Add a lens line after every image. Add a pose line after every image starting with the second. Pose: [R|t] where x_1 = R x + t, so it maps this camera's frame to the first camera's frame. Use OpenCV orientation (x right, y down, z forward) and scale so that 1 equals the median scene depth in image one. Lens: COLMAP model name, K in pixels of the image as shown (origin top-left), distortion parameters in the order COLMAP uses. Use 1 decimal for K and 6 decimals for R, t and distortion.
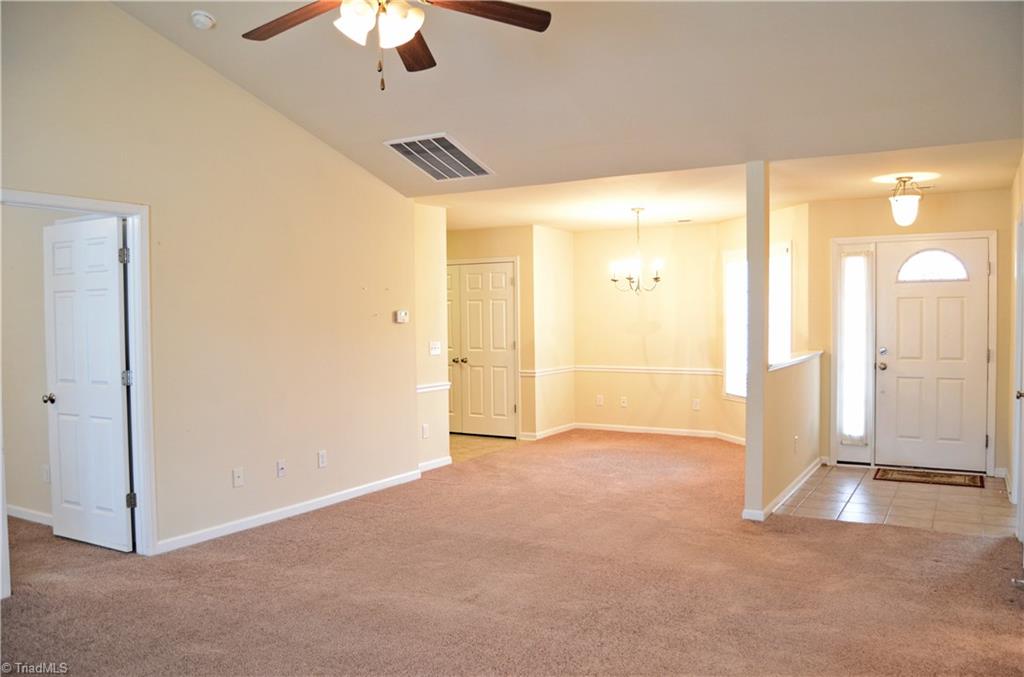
lens RADIAL K [[794.1, 0, 513.0], [0, 794.1, 338.9], [0, 0, 1]] dist [-0.094977, 0.032950]
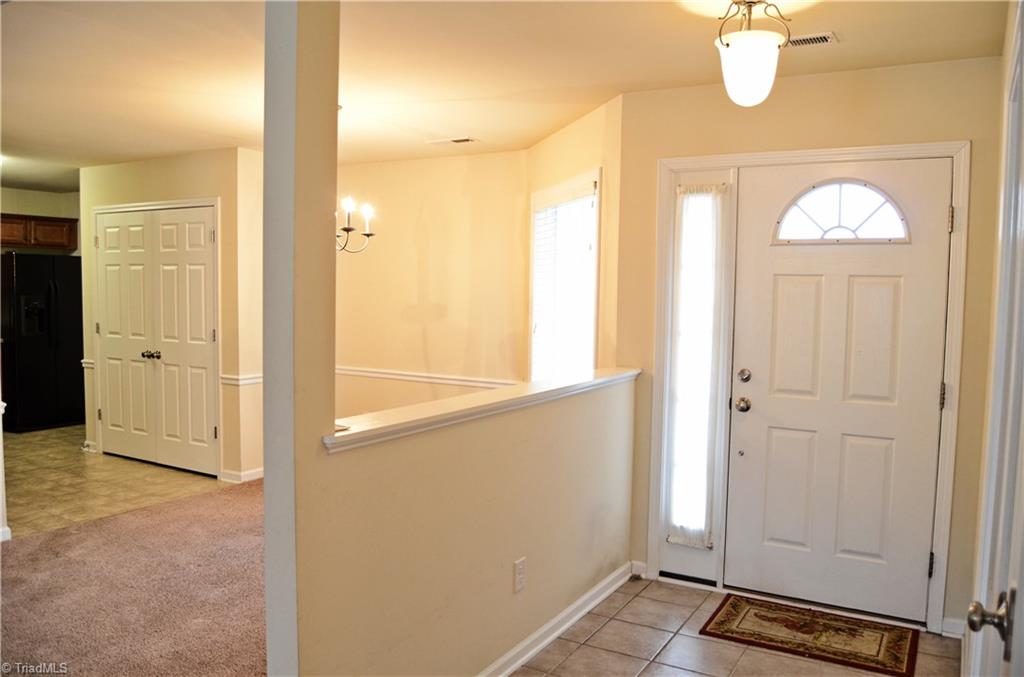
lens RADIAL K [[794.1, 0, 514.3], [0, 794.1, 341.1], [0, 0, 1]] dist [-0.094977, 0.032950]
pose [[0.999526, 0.025165, 0.017749, 0.304820], [-0.025831, 0.998932, 0.038317, -0.023490], [-0.016766, -0.038758, 0.999108, 0.465826]]
